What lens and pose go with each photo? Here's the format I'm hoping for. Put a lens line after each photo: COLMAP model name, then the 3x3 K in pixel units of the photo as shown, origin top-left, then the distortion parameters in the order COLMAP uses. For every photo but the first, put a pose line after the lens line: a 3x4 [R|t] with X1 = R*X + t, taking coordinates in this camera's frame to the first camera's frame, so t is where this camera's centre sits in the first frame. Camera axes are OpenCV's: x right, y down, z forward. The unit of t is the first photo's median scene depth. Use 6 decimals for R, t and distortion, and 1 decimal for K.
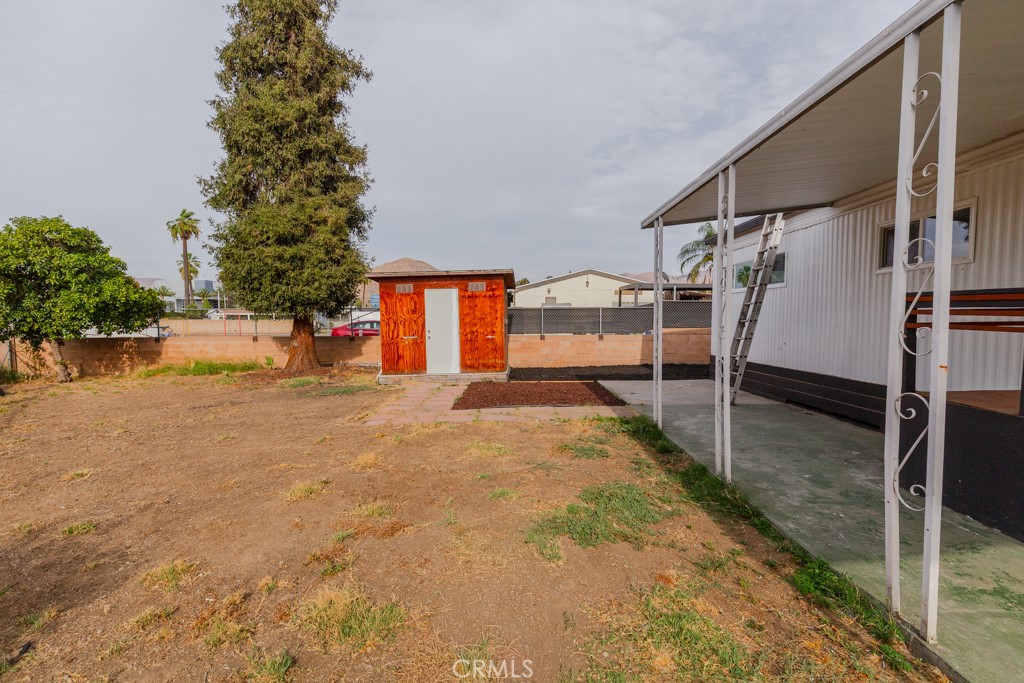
lens RADIAL K [[476.0, 0, 522.4], [0, 476.0, 343.0], [0, 0, 1]] dist [0.004818, -0.000634]
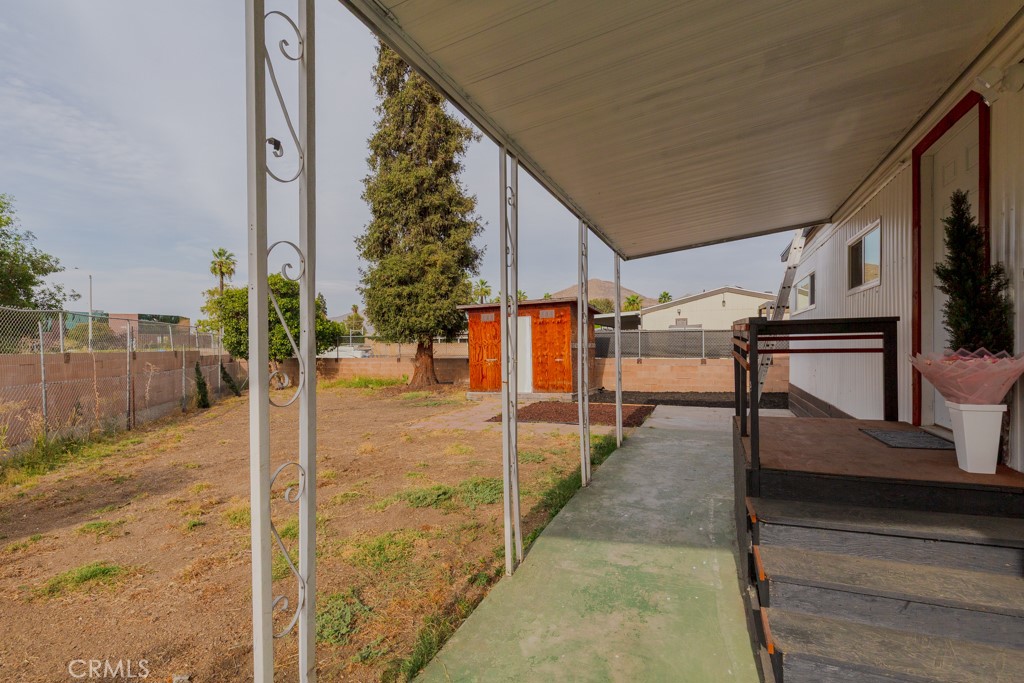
lens RADIAL K [[476.0, 0, 485.1], [0, 476.0, 338.7], [0, 0, 1]] dist [0.004818, -0.000634]
pose [[0.916865, -0.009070, -0.399094, 0.180180], [-0.013595, 0.998453, -0.053923, -0.000542], [0.398966, 0.054866, 0.915323, -0.049345]]
